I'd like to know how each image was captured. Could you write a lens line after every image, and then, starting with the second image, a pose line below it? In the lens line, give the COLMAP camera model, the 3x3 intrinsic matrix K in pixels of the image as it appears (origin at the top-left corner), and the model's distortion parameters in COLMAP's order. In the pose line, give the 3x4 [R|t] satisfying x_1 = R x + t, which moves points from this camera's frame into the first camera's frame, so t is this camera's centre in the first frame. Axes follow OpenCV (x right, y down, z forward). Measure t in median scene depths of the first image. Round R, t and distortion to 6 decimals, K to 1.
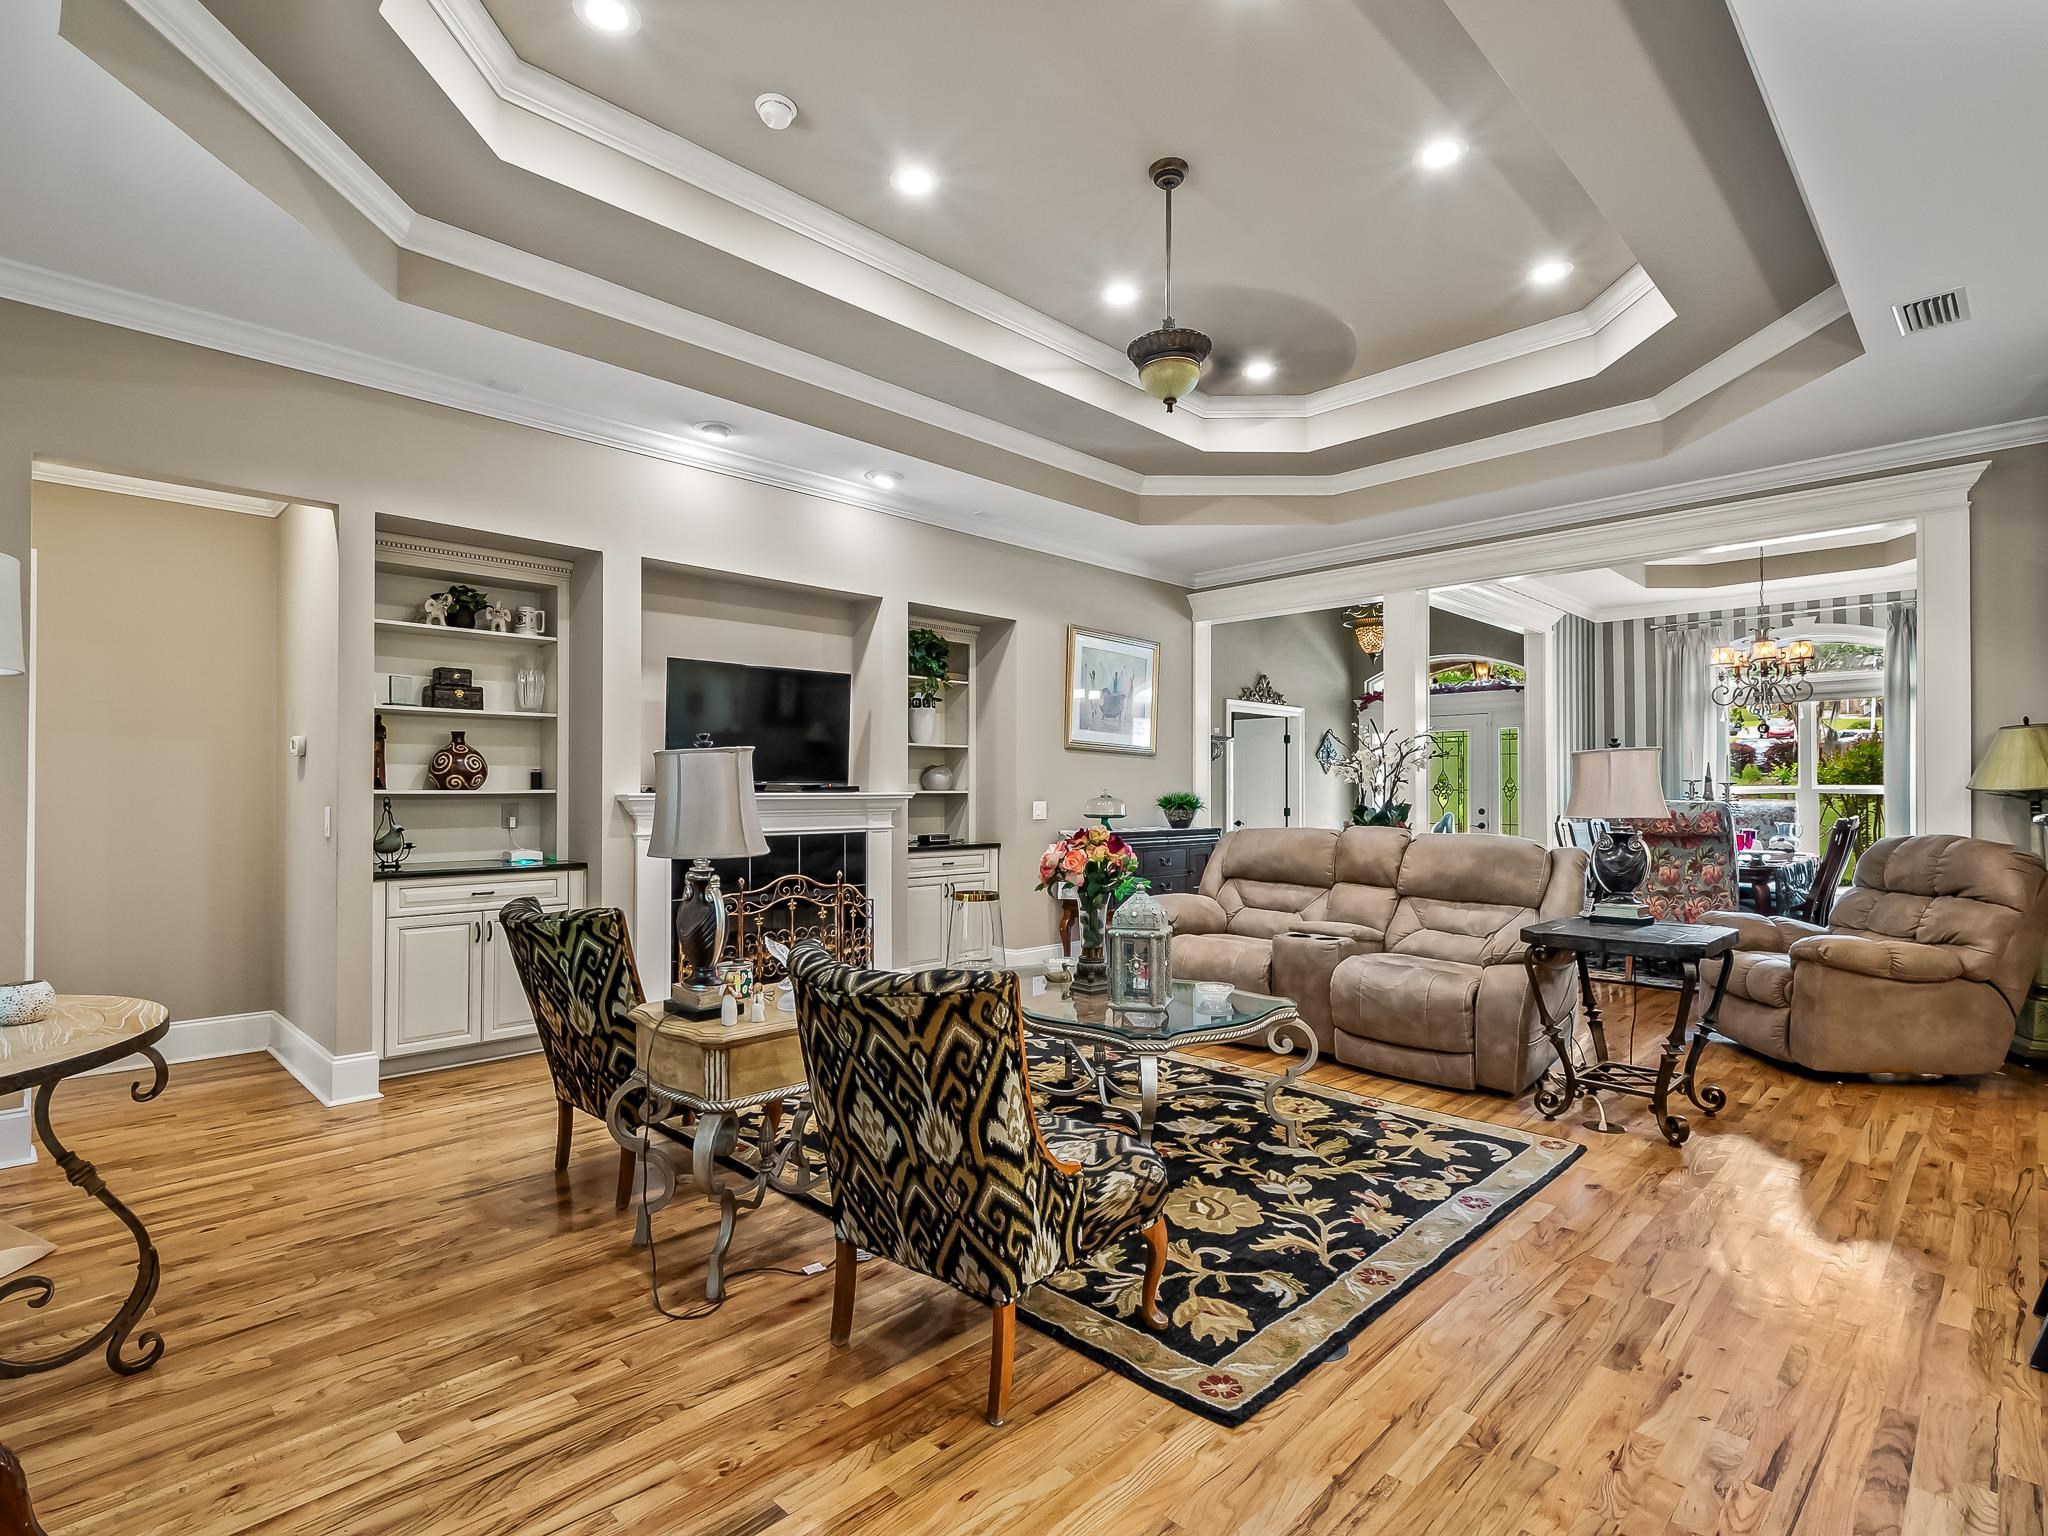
lens RADIAL K [[1011.2, 0, 1058.6], [0, 1011.2, 782.3], [0, 0, 1]] dist [0.005355, 0.000159]
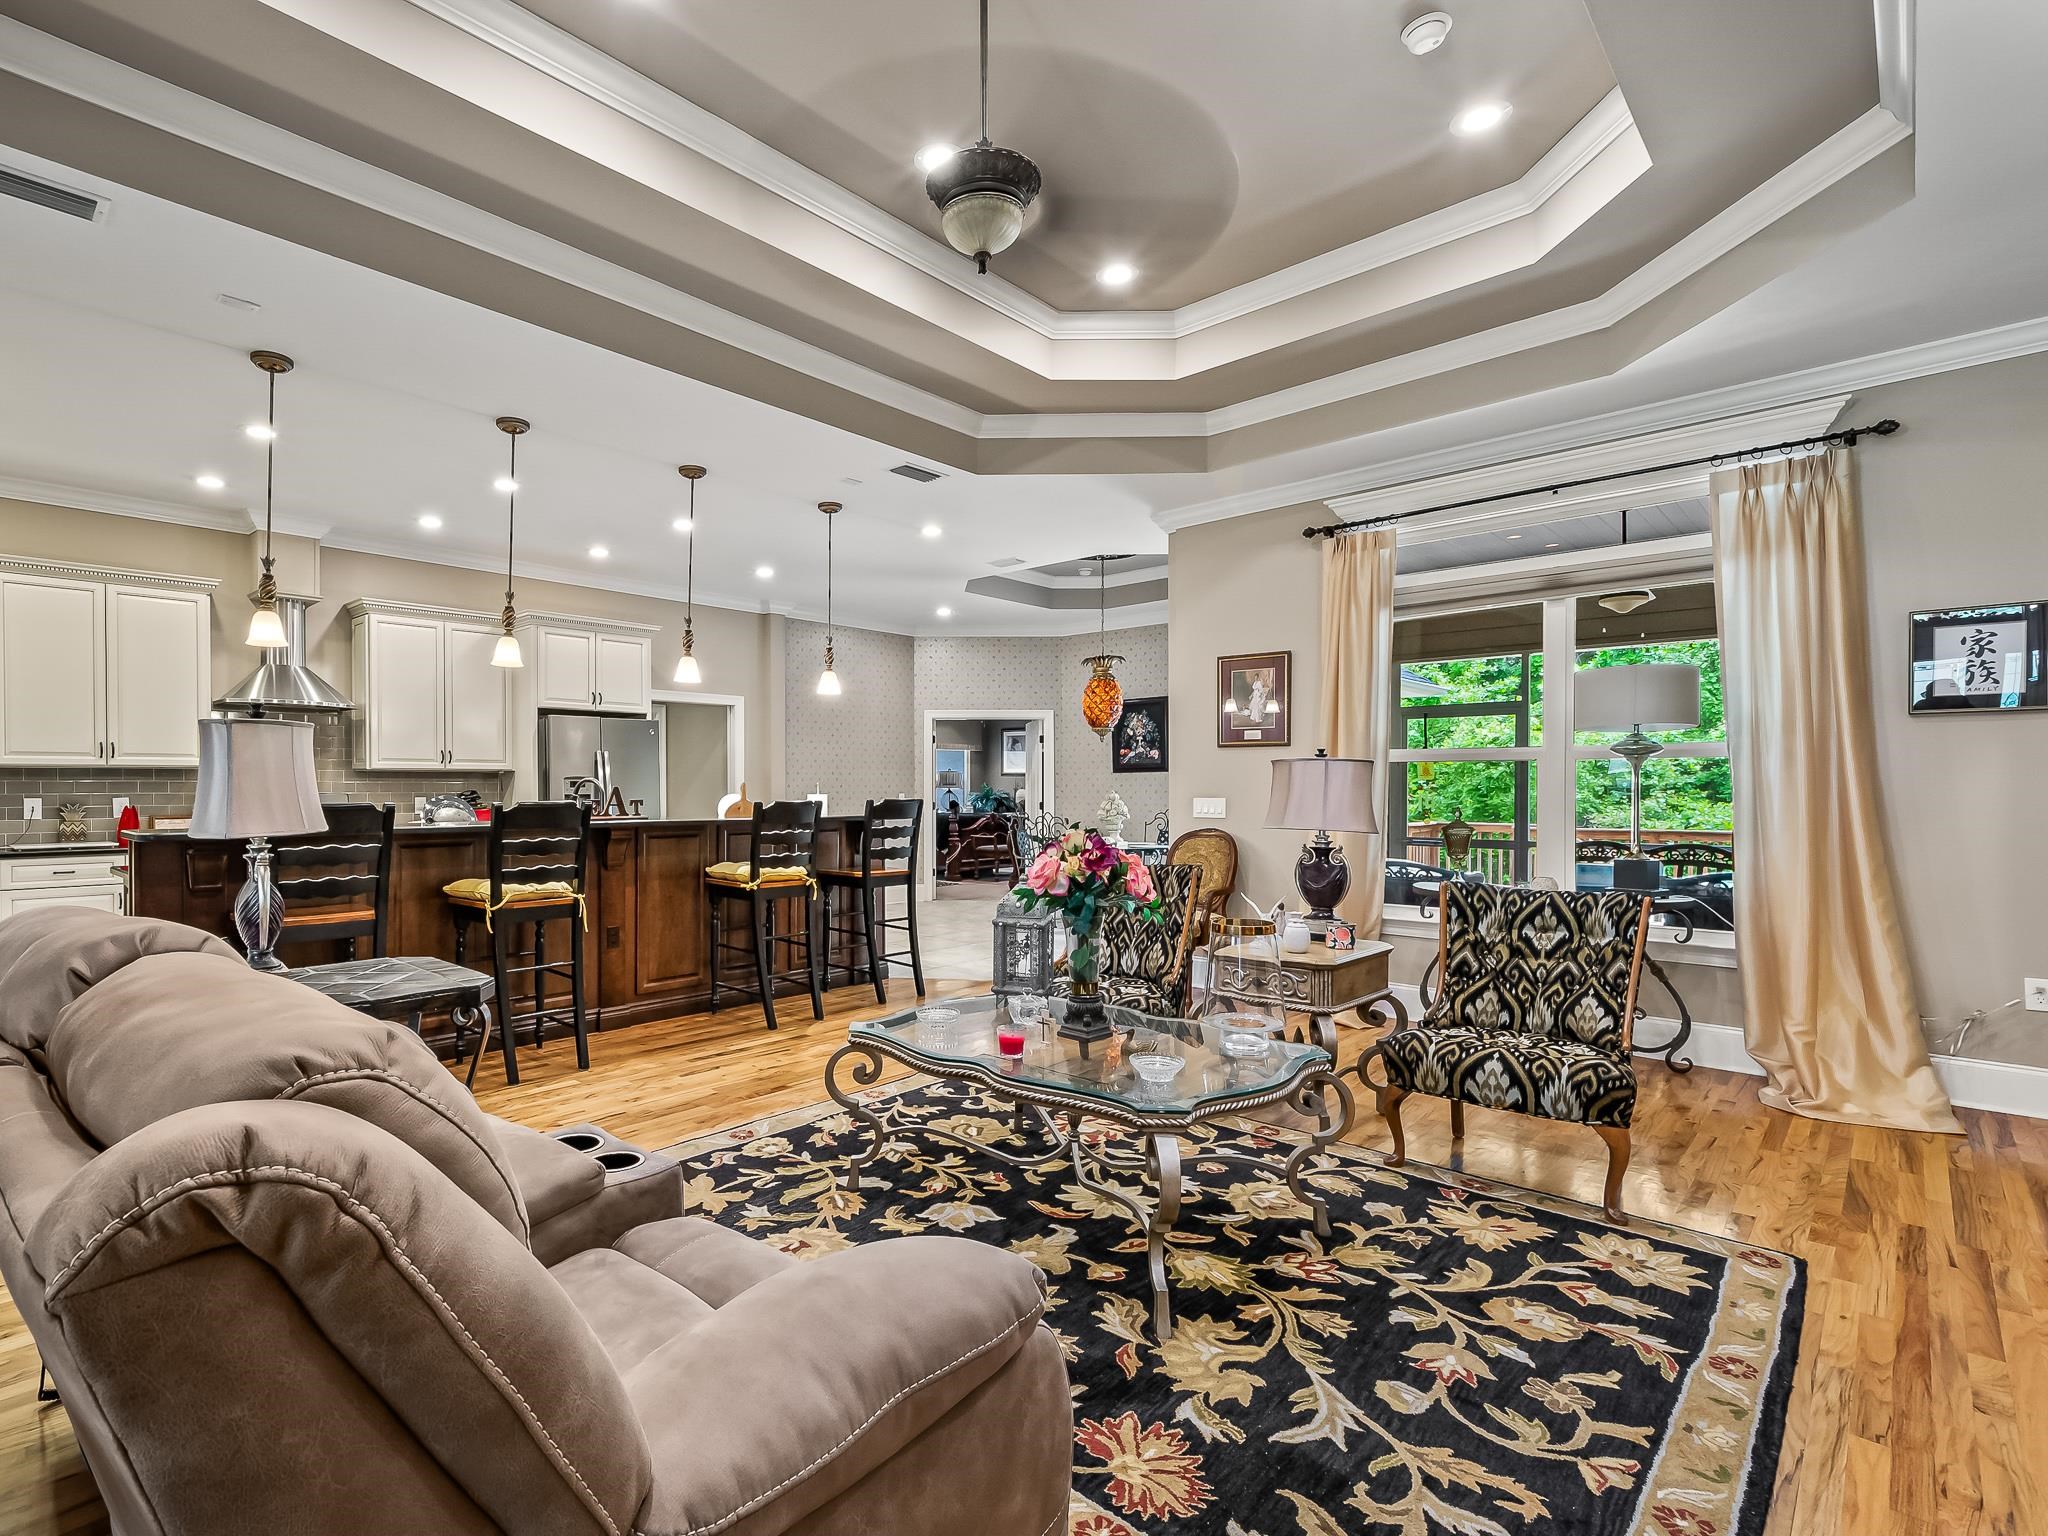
lens RADIAL K [[1004.2, 0, 954.3], [0, 1004.2, 793.4], [0, 0, 1]] dist [0.008587, -0.000054]
pose [[-0.999880, 0.000845, -0.015475, 0.131148], [0.000937, 0.999982, -0.005904, 0.015928], [0.015470, -0.005918, -0.999863, 1.590840]]
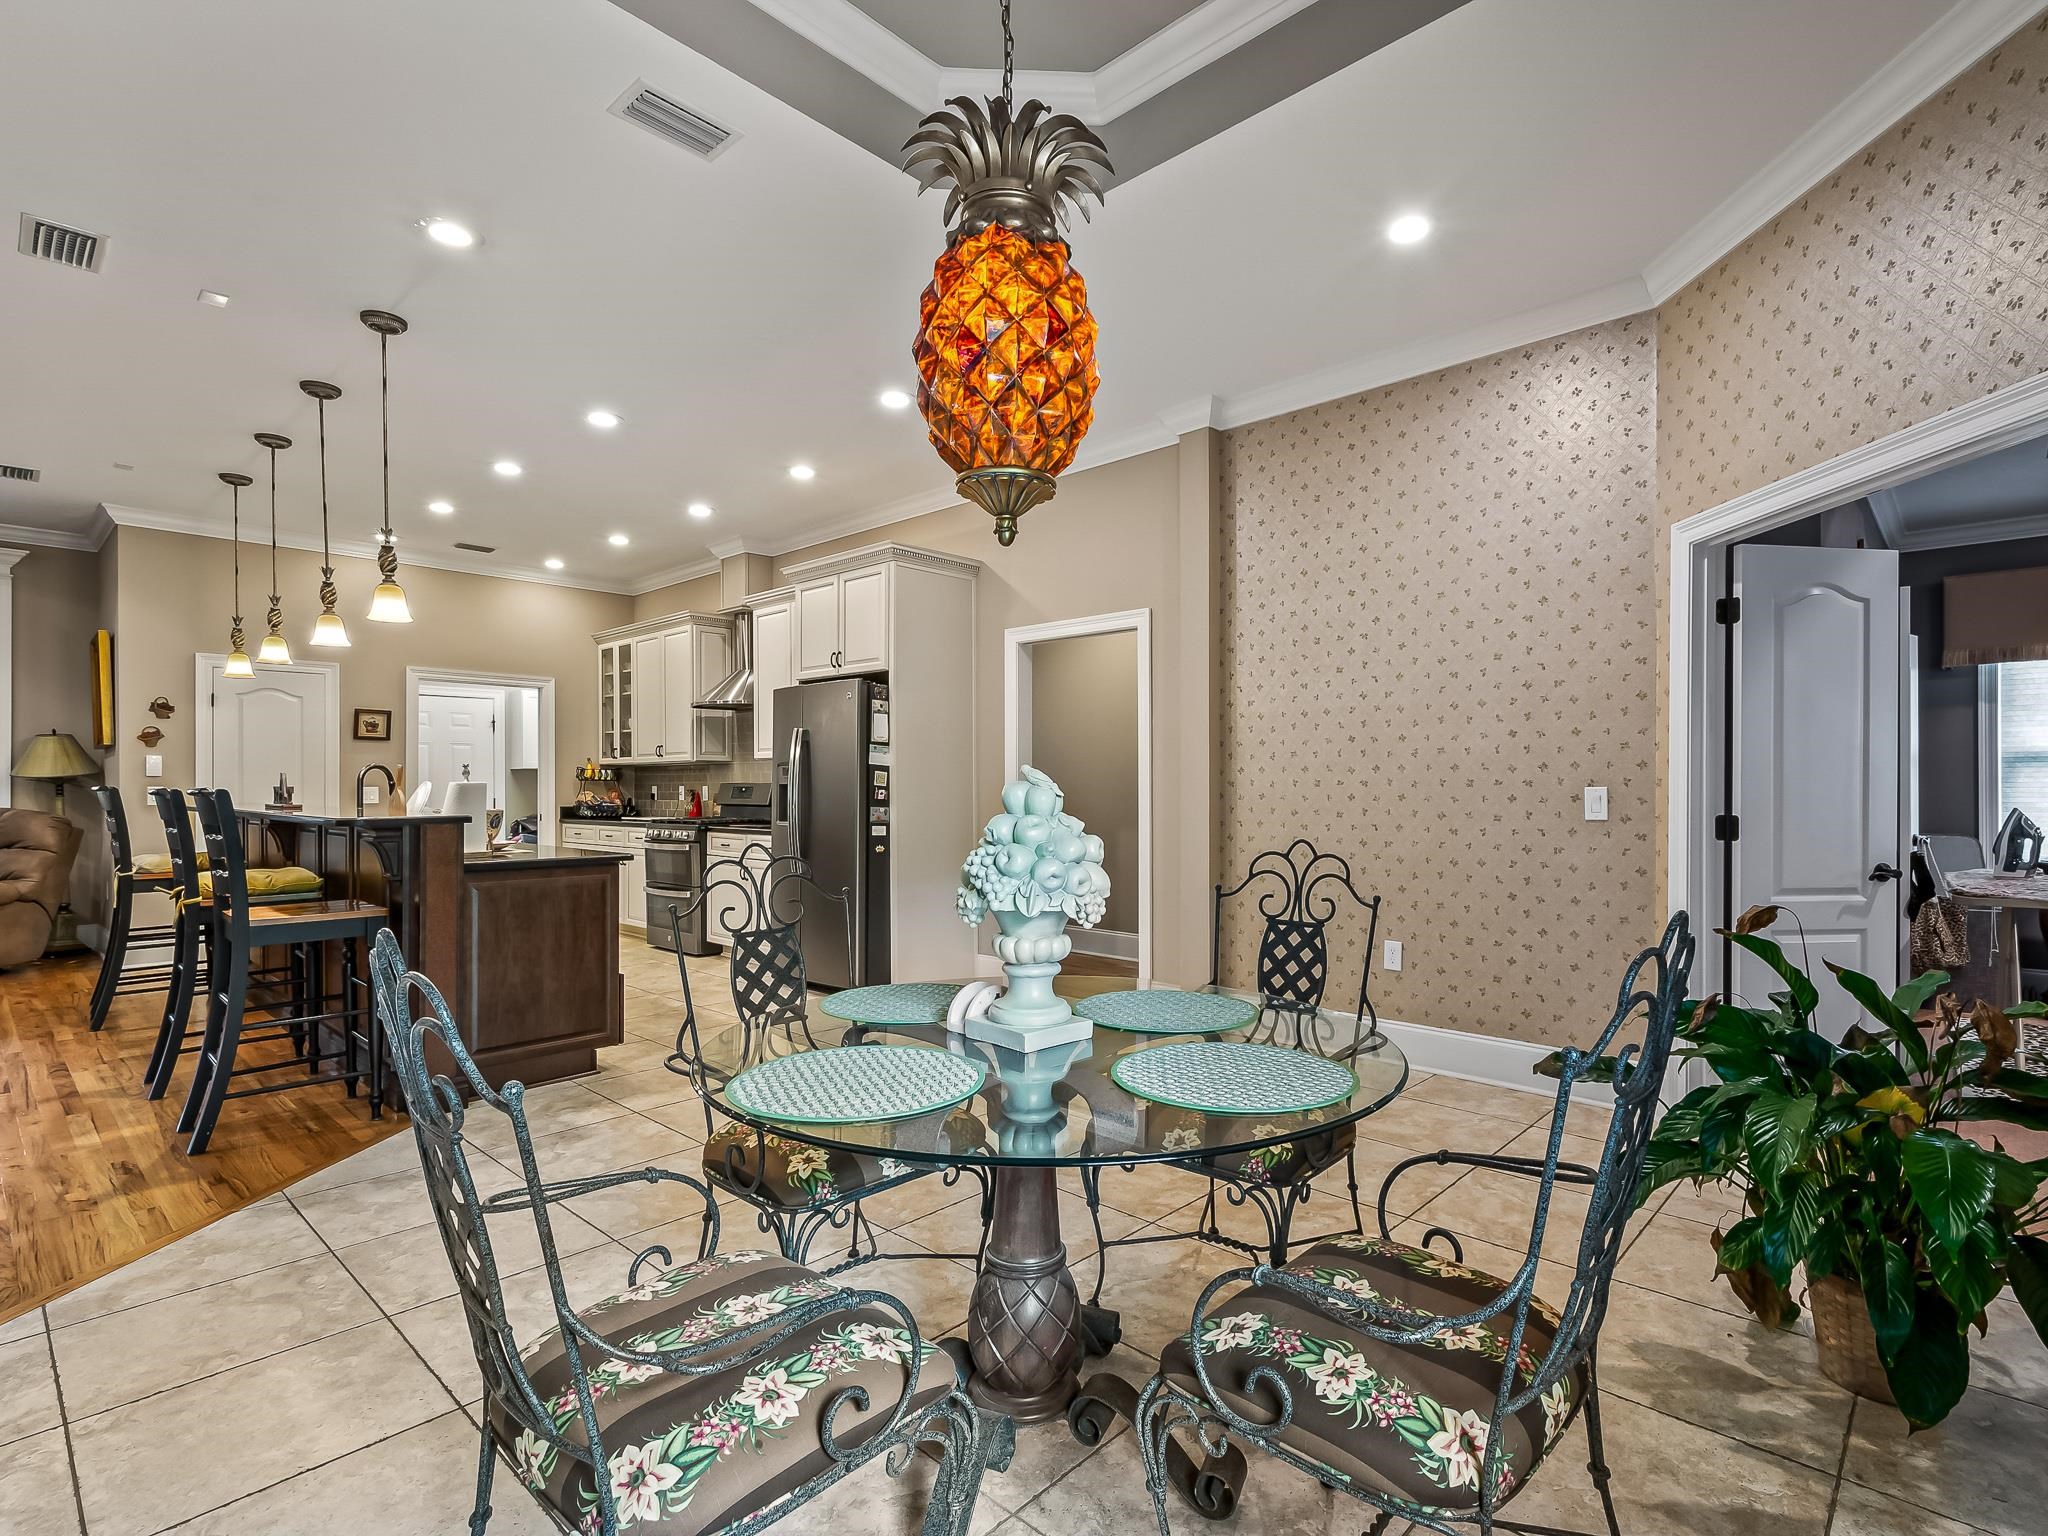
lens RADIAL K [[1011.2, 0, 1058.6], [0, 1011.2, 782.3], [0, 0, 1]] dist [0.005355, 0.000159]
pose [[-0.025192, 0.003605, 0.999676, -0.670310], [-0.010352, 0.999939, -0.003866, 0.006211], [-0.999629, -0.010446, -0.025153, -0.515000]]
